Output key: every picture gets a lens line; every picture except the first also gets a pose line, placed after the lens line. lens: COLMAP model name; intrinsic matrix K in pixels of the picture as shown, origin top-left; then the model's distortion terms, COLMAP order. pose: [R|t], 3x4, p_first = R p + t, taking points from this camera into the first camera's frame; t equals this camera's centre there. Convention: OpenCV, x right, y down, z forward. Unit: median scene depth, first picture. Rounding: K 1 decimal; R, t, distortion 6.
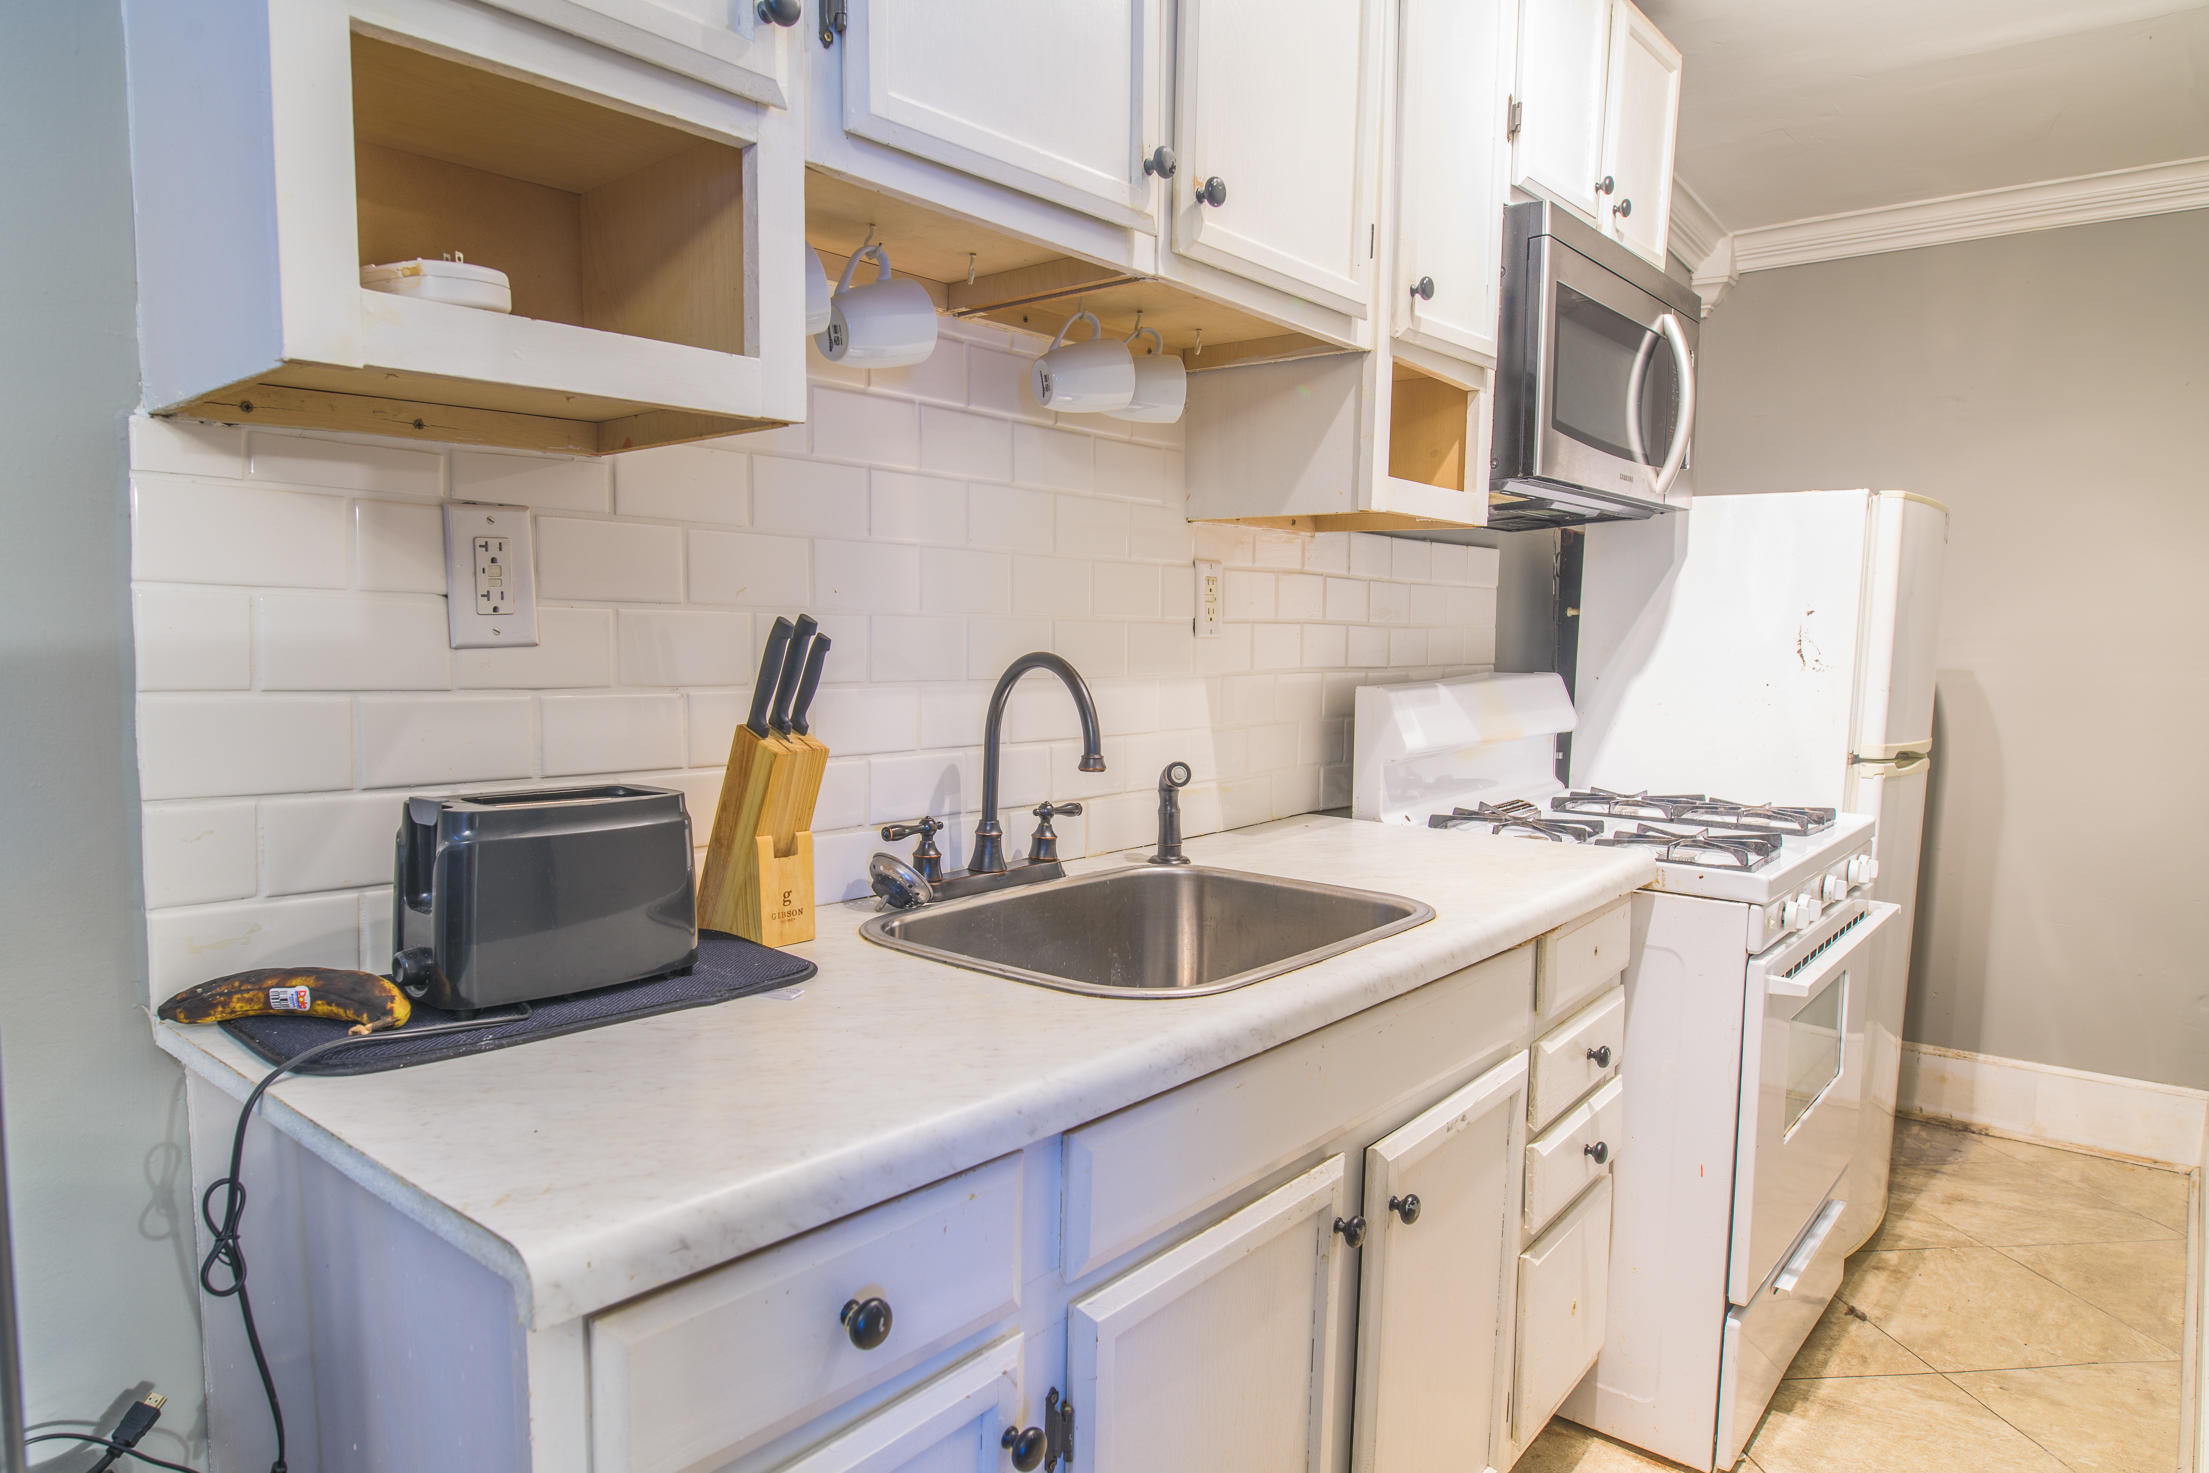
lens RADIAL K [[1277.9, 0, 1058.6], [0, 1277.9, 795.8], [0, 0, 1]] dist [-0.021366, -0.000814]
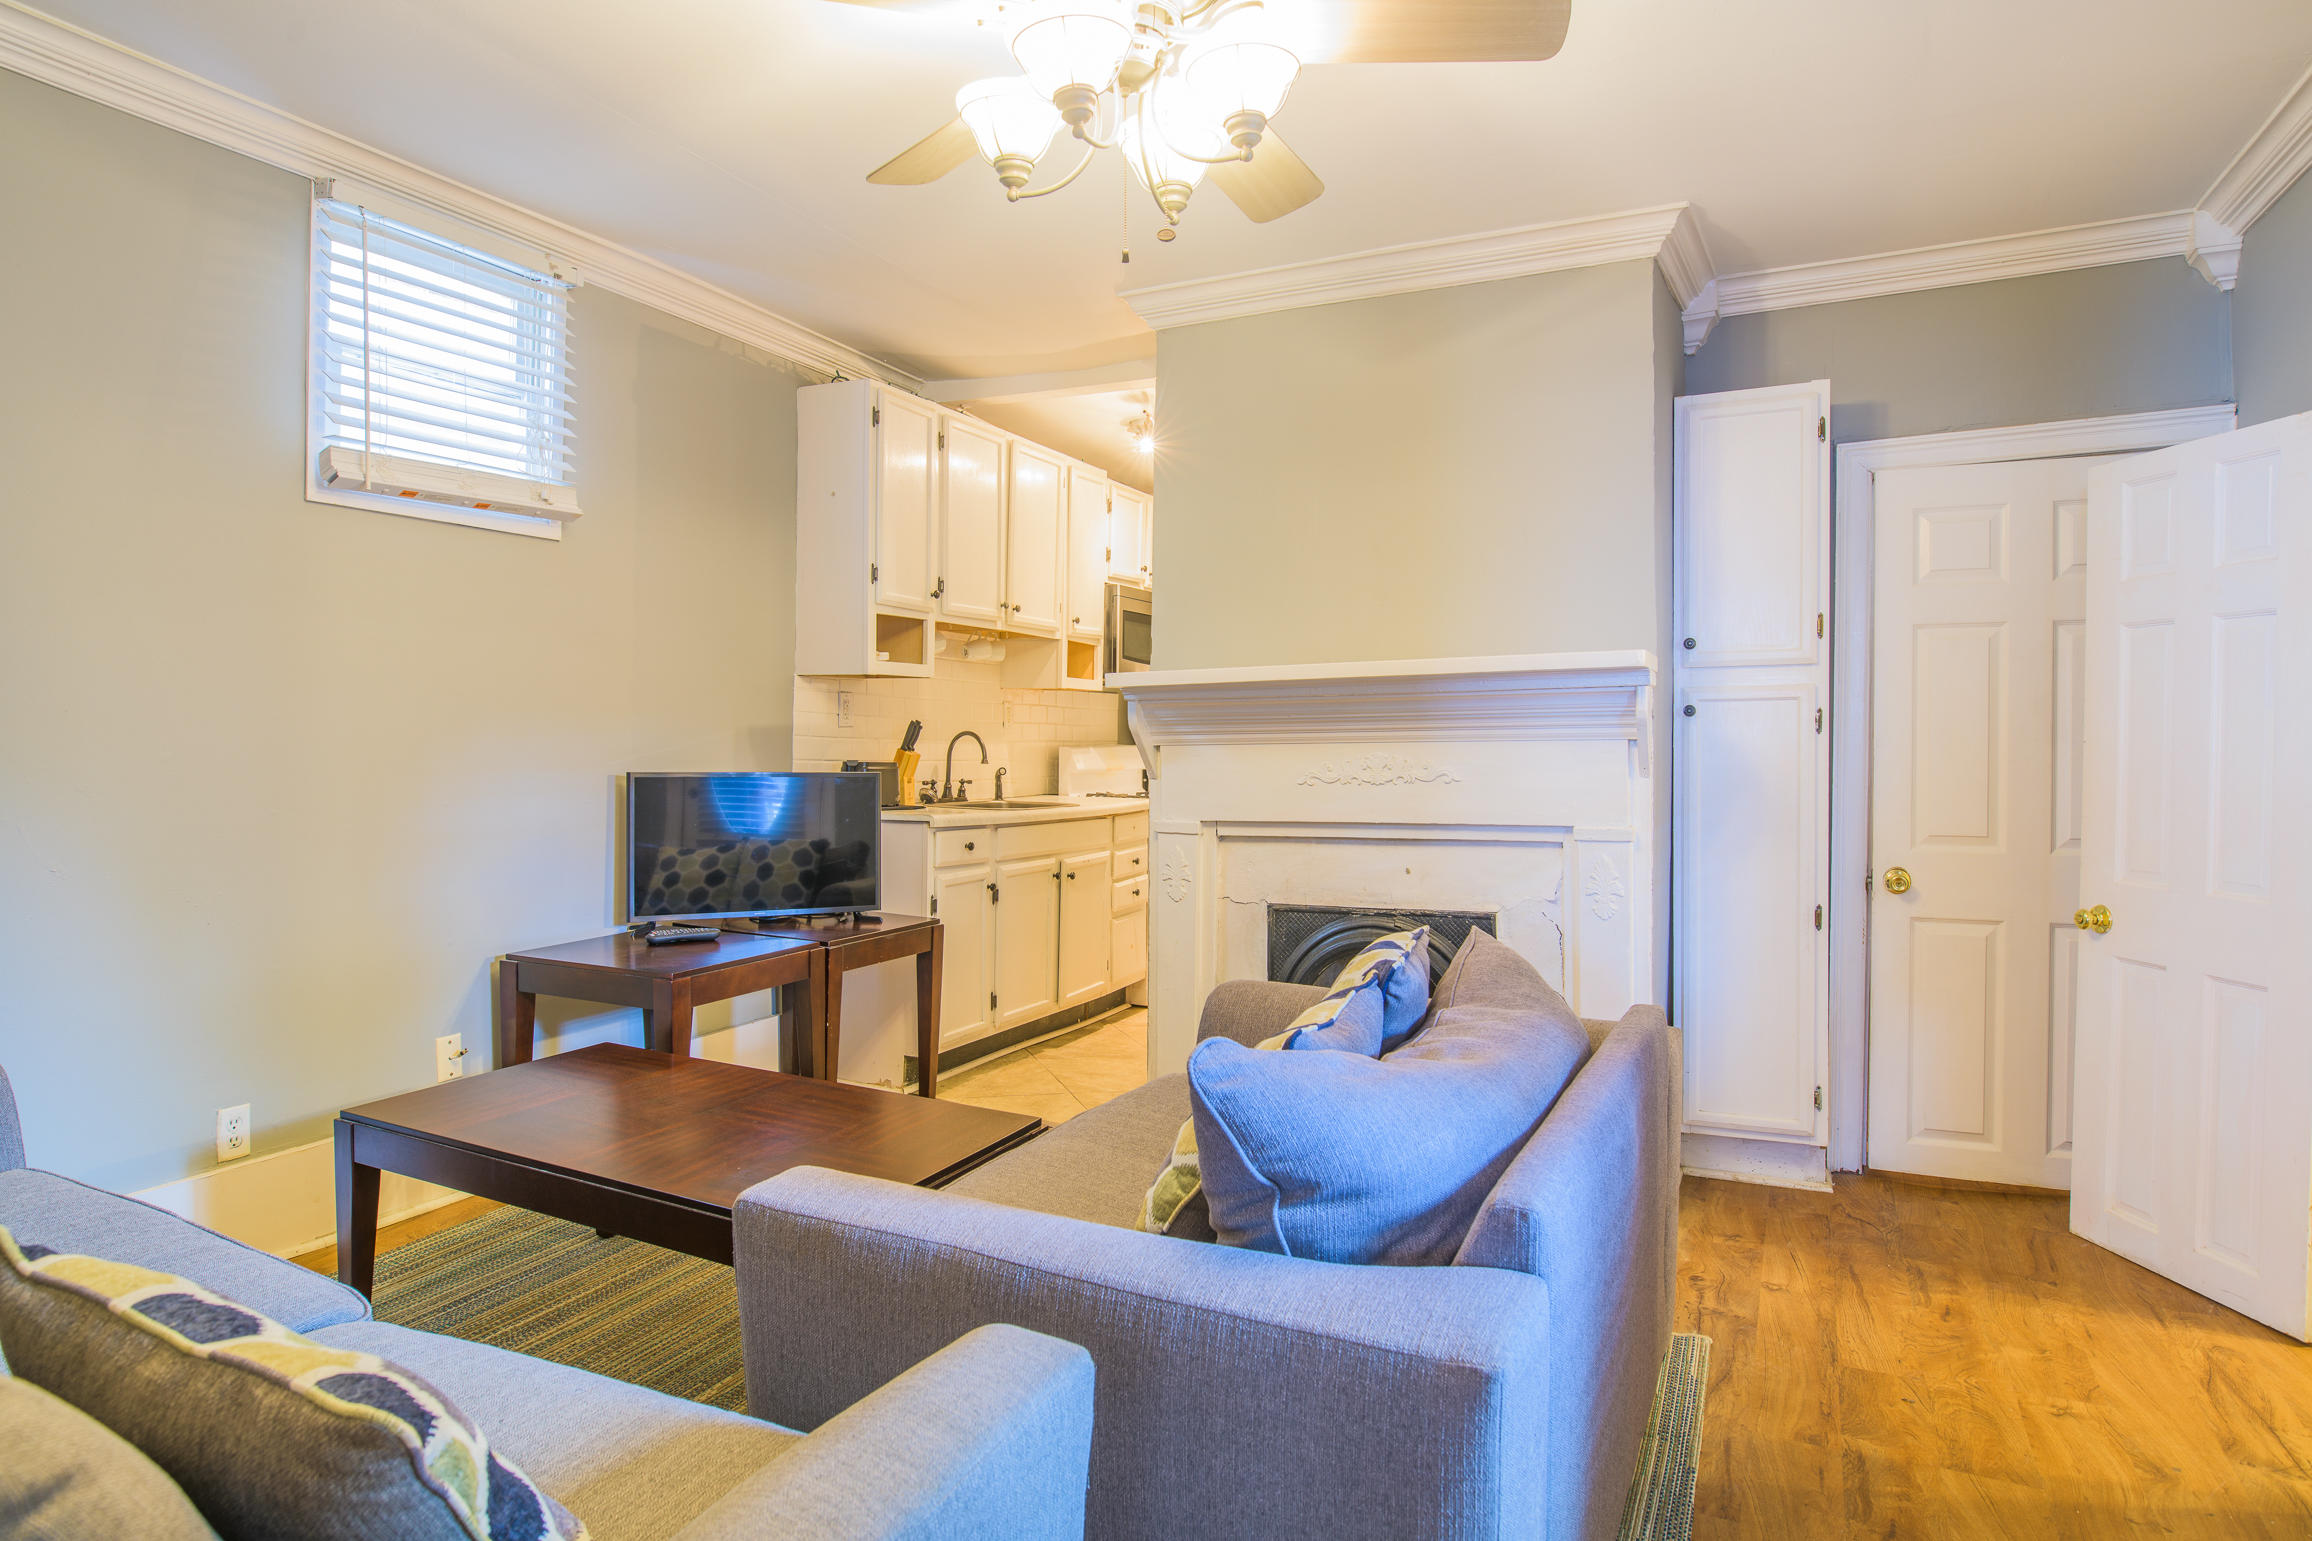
lens RADIAL K [[1335.7, 0, 1156.0], [0, 1335.7, 770.5], [0, 0, 1]] dist [-0.018056, -0.003559]
pose [[0.958817, 0.003433, 0.284003, -0.488322], [0.024455, 0.995216, -0.094592, 0.309406], [-0.282969, 0.097642, 0.954146, -2.290521]]
